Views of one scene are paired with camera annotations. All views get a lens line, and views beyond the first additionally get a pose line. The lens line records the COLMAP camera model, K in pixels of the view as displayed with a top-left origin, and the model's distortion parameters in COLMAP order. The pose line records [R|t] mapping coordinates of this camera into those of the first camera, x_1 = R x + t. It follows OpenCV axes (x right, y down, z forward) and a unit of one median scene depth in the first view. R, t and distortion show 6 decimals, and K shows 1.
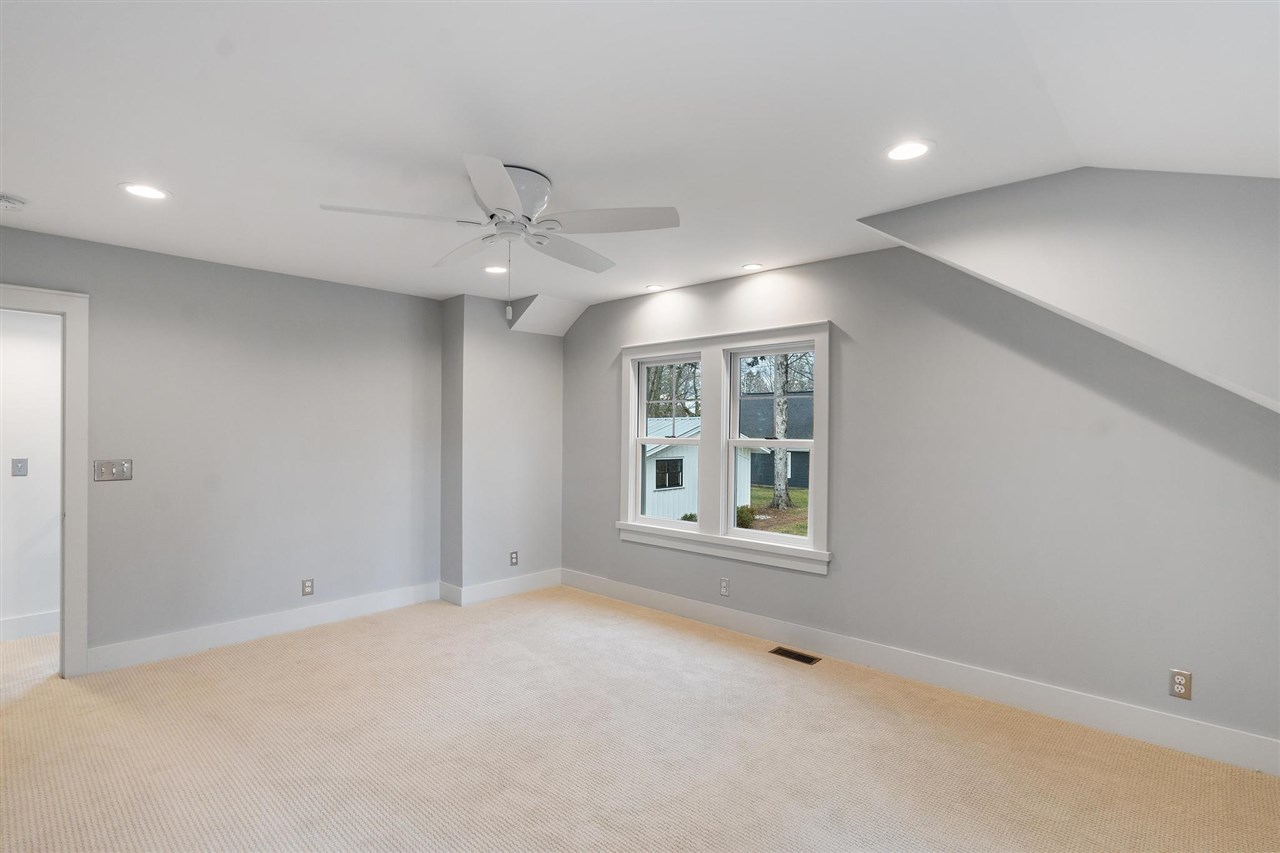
lens RADIAL K [[632.5, 0, 658.3], [0, 632.5, 433.2], [0, 0, 1]] dist [0.025365, -0.000090]
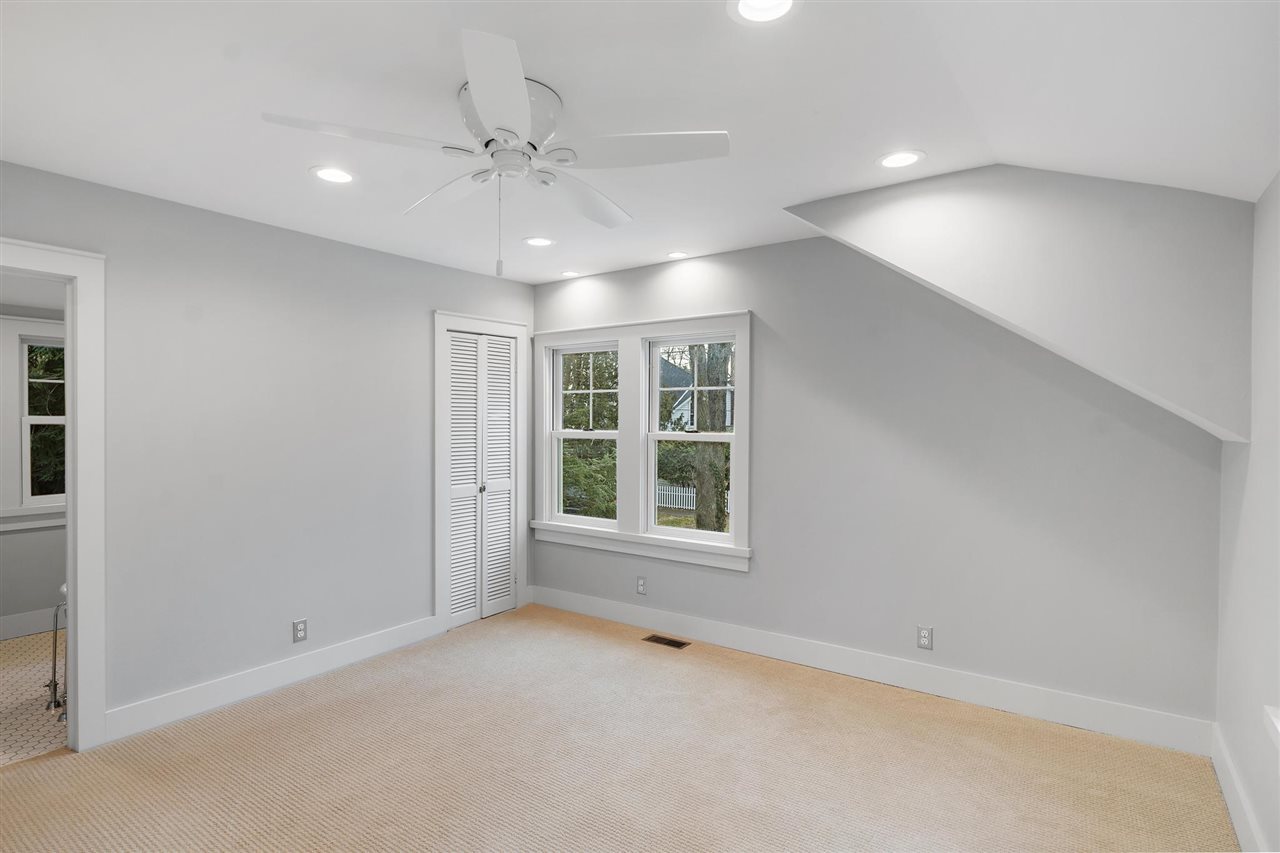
lens RADIAL K [[658.6, 0, 640.0], [0, 658.6, 426.5], [0, 0, 1]] dist [-0.000555, 0.024726]
pose [[0.992782, 0.000769, 0.119930, -0.020776], [-0.000688, 1.000000, -0.000711, 0.001625], [-0.119931, 0.000624, 0.992782, 0.019085]]
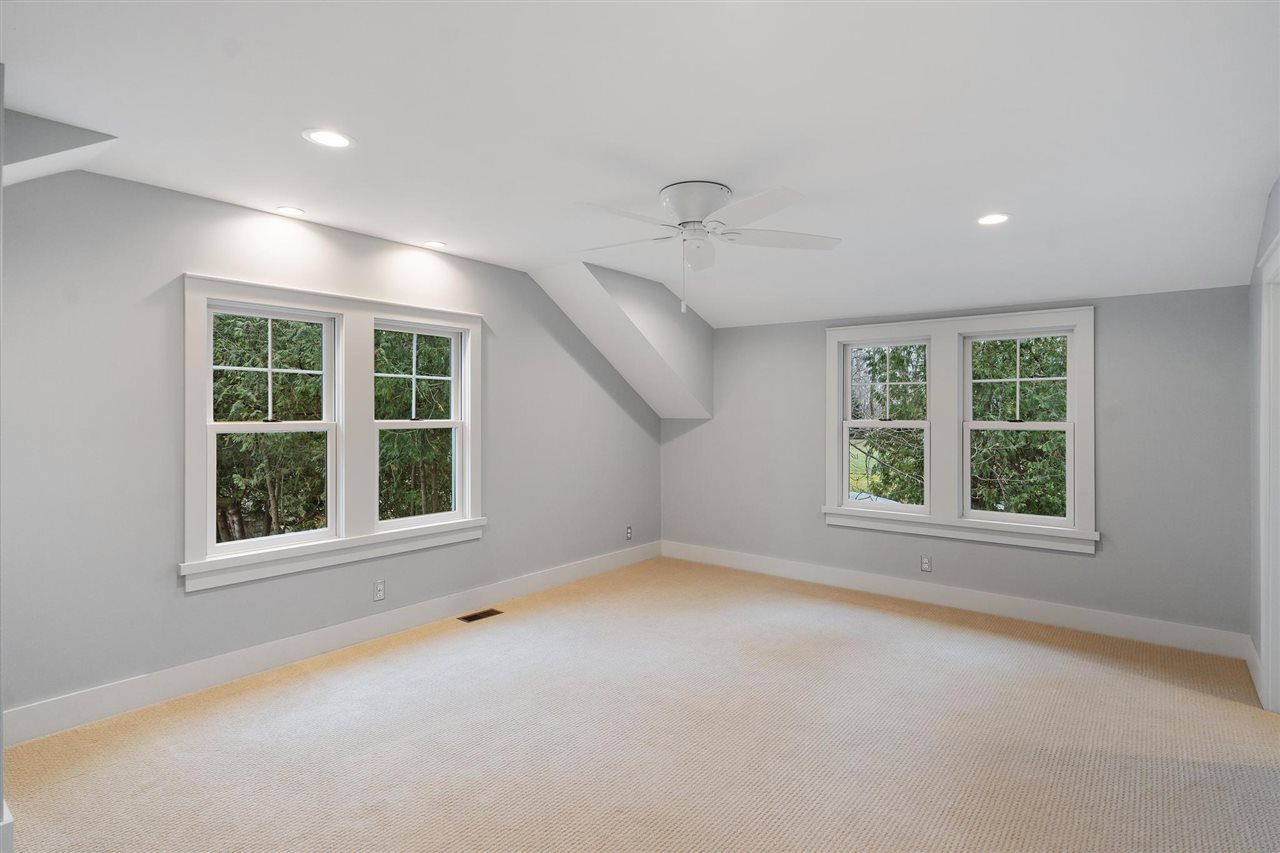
lens RADIAL K [[658.6, 0, 640.0], [0, 658.6, 426.5], [0, 0, 1]] dist [-0.000555, 0.024726]
pose [[-0.068808, -0.026302, 0.997283, -0.988493], [0.001818, 0.999647, 0.026489, -0.009479], [-0.997628, 0.003636, -0.068736, 0.841031]]
